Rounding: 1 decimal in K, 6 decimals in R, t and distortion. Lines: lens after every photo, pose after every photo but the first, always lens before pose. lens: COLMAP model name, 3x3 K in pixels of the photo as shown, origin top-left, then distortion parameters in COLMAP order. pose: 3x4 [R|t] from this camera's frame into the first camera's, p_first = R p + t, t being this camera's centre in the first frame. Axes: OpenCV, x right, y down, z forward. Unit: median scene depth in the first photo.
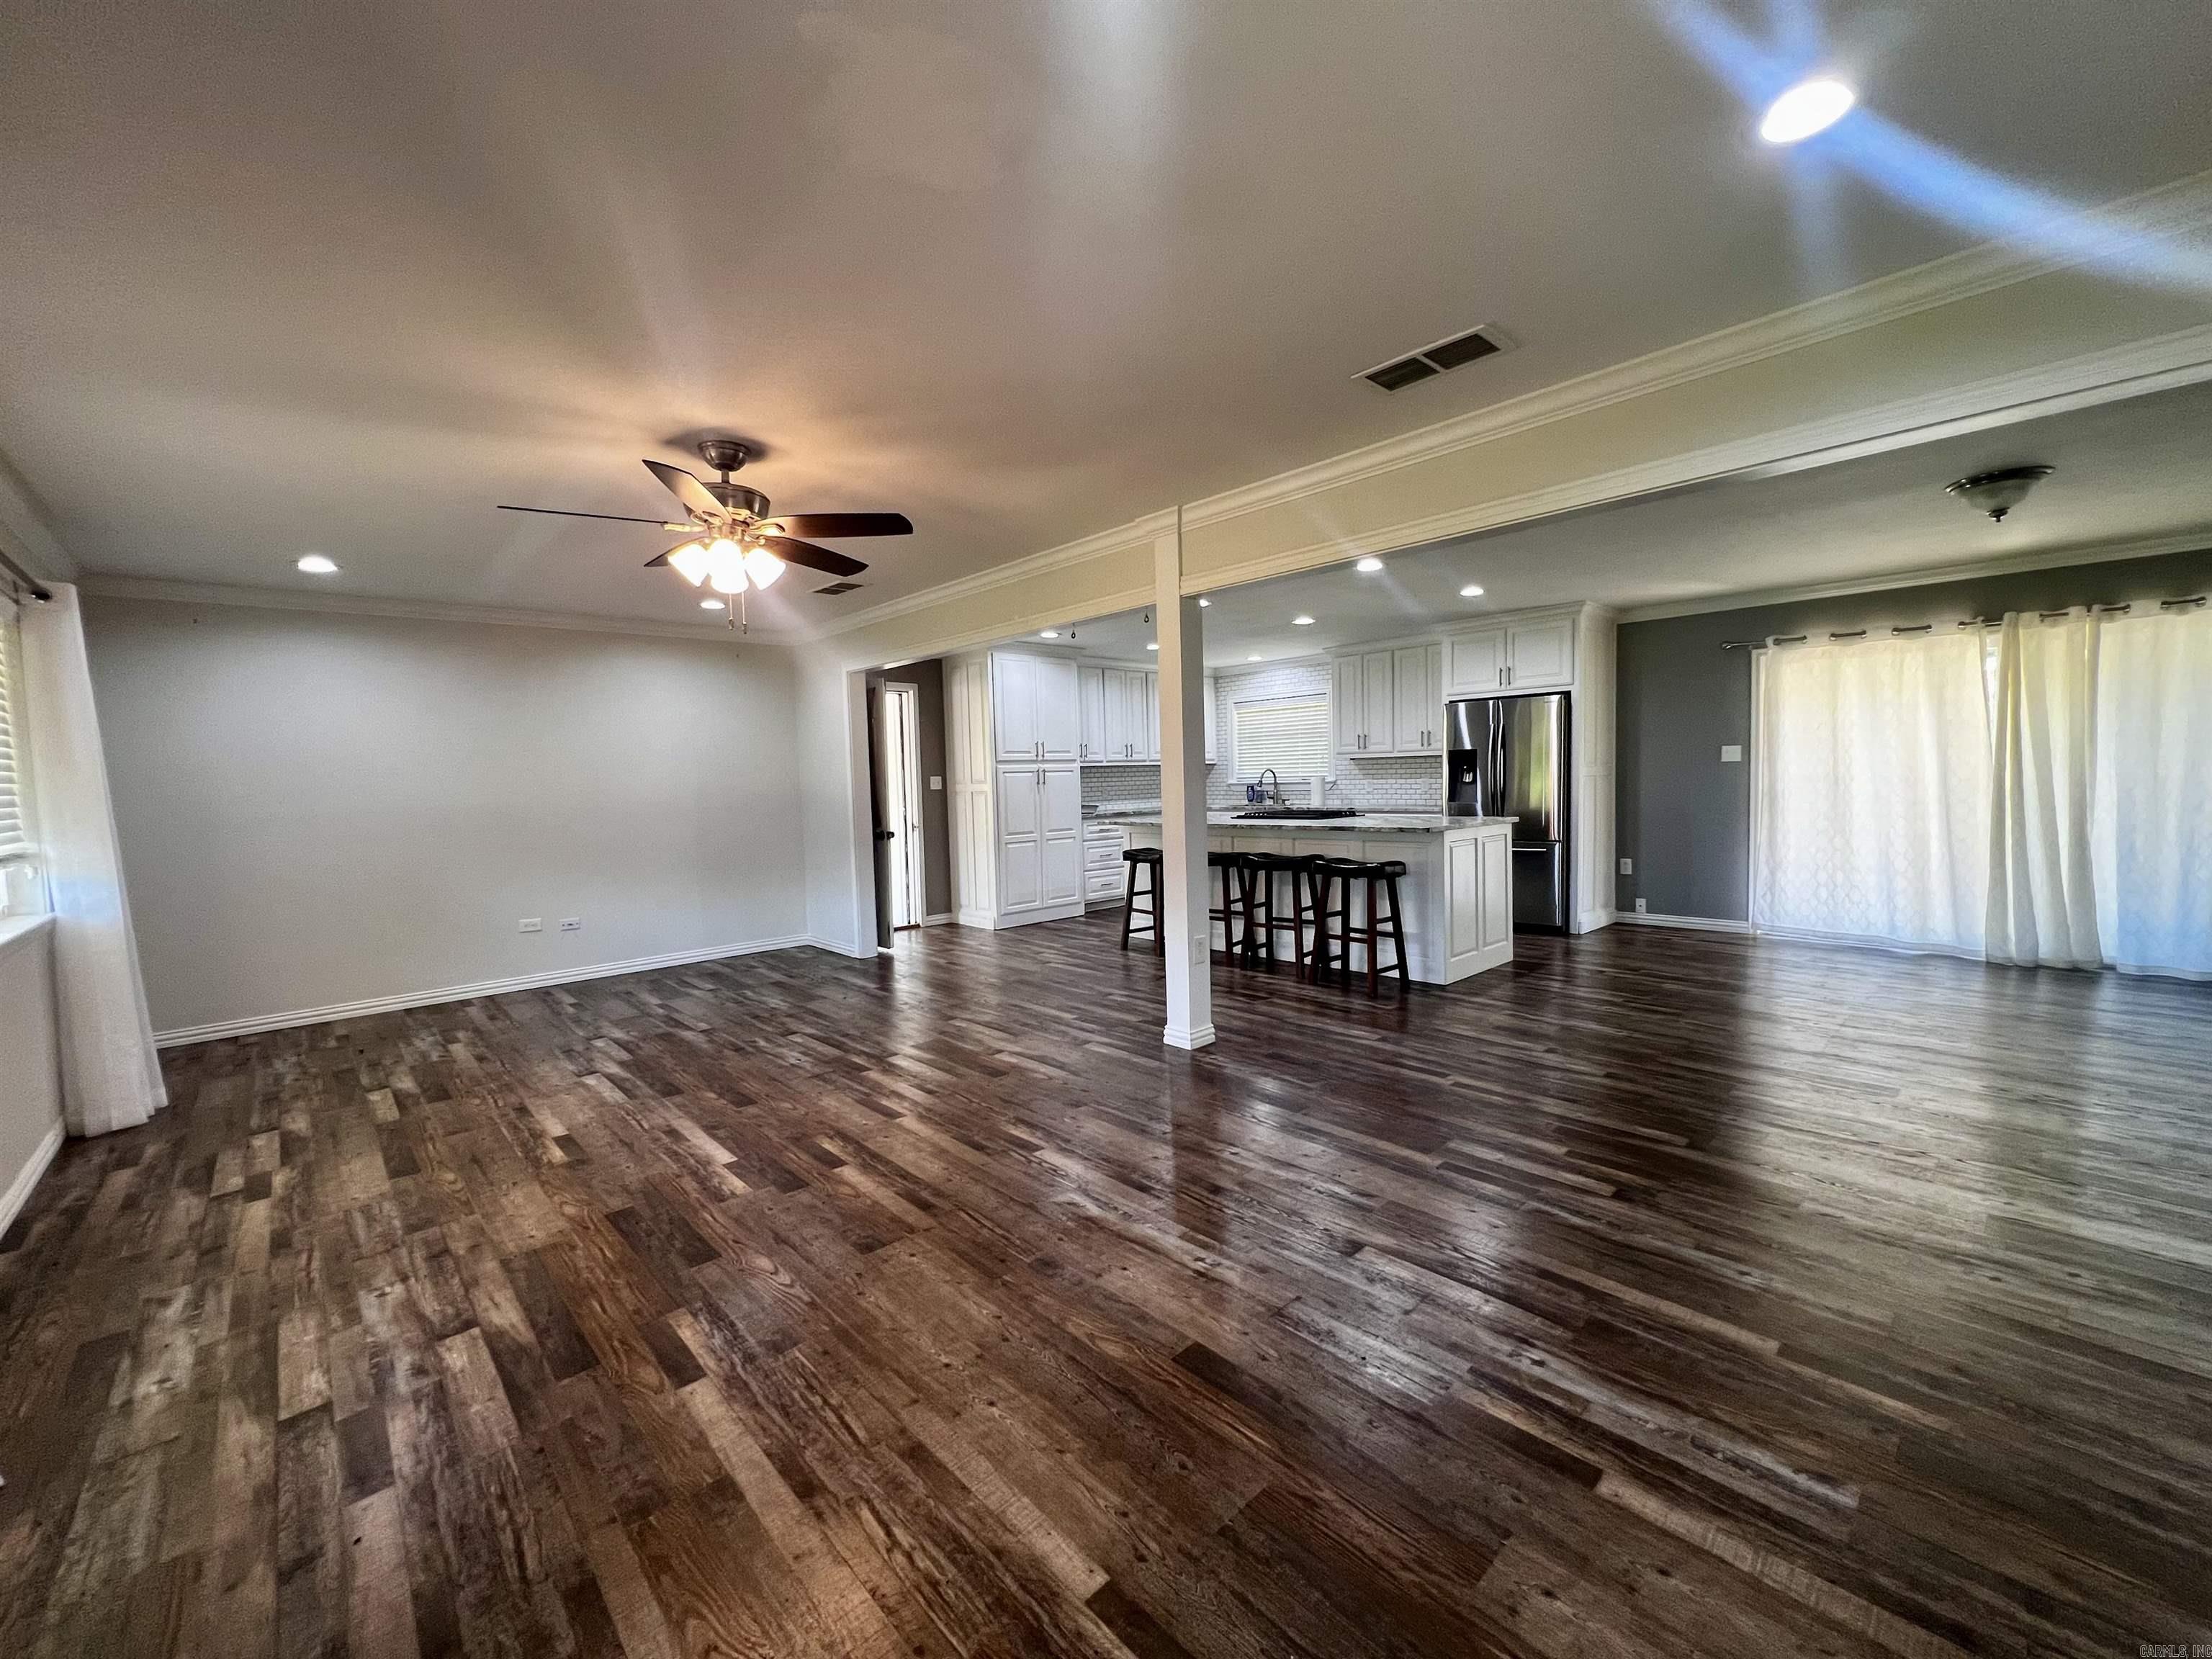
lens RADIAL K [[900.1, 0, 1106.0], [0, 900.1, 829.5], [0, 0, 1]] dist [-0.008288, 0.002582]
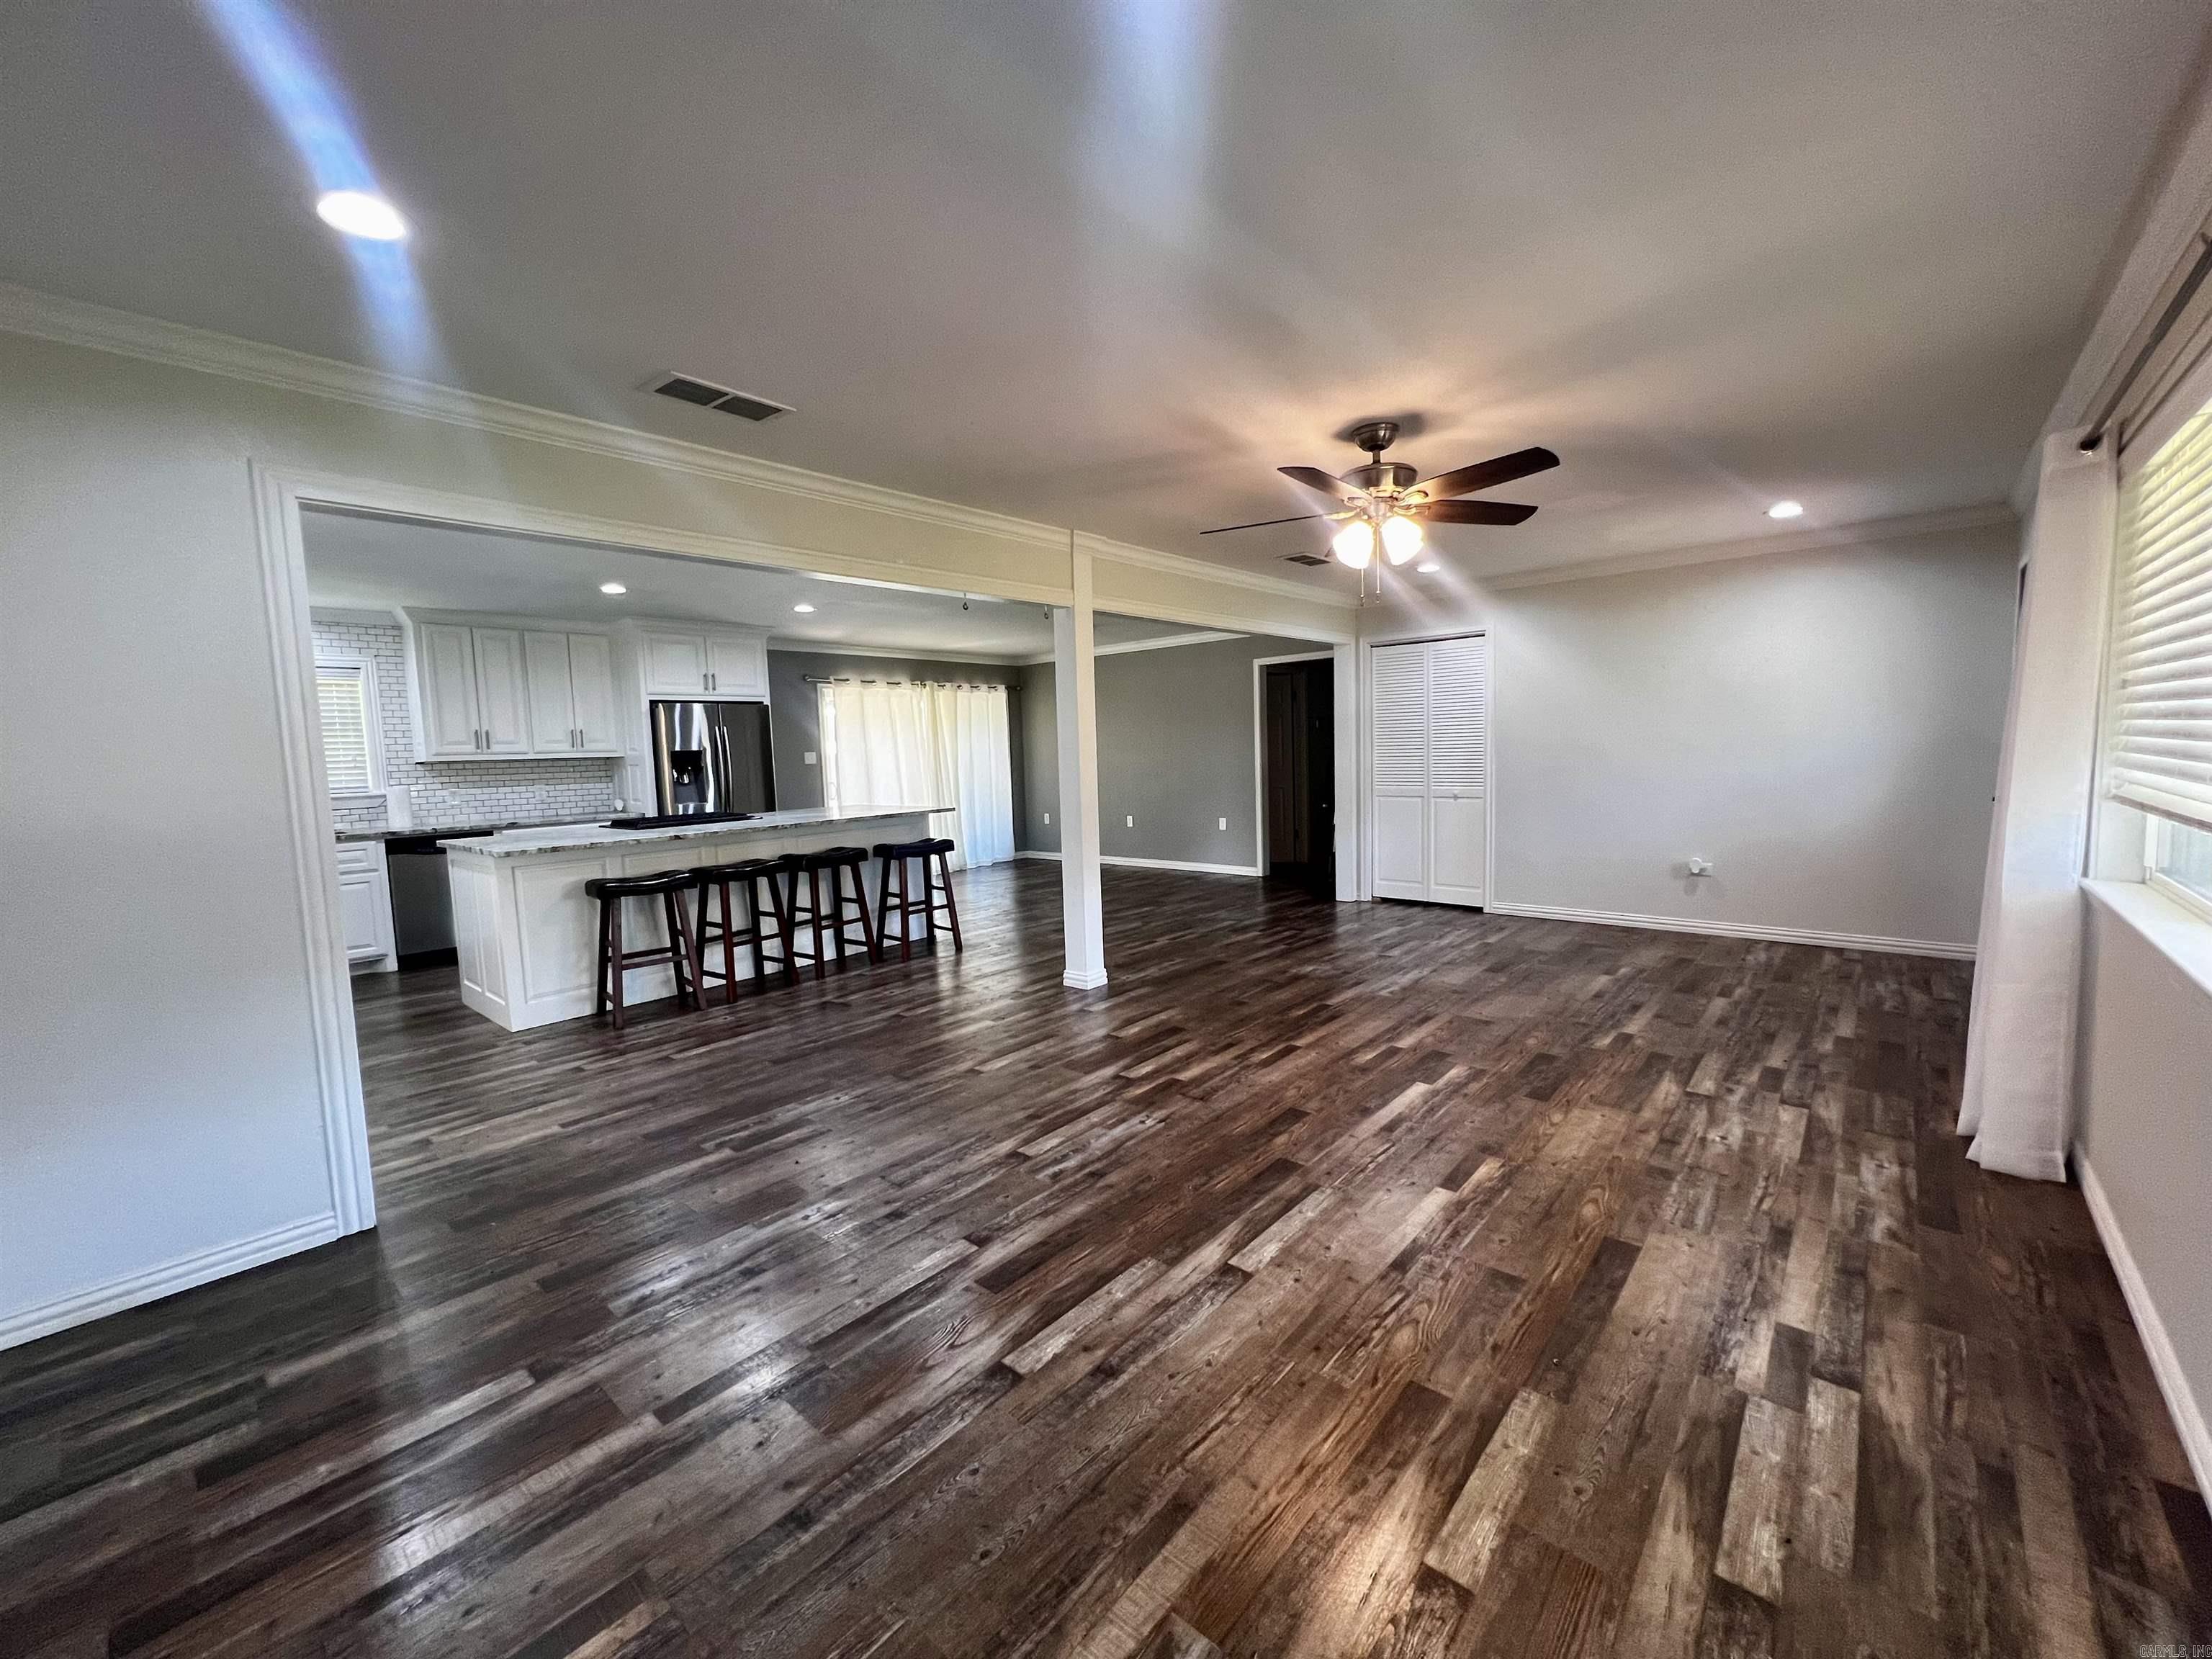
lens RADIAL K [[900.1, 0, 1106.0], [0, 900.1, 829.5], [0, 0, 1]] dist [-0.008288, 0.002582]
pose [[-0.109669, -0.059302, 0.992198, -1.509049], [0.094184, 0.993107, 0.069767, -0.064101], [-0.989496, 0.101100, -0.103328, 1.514406]]
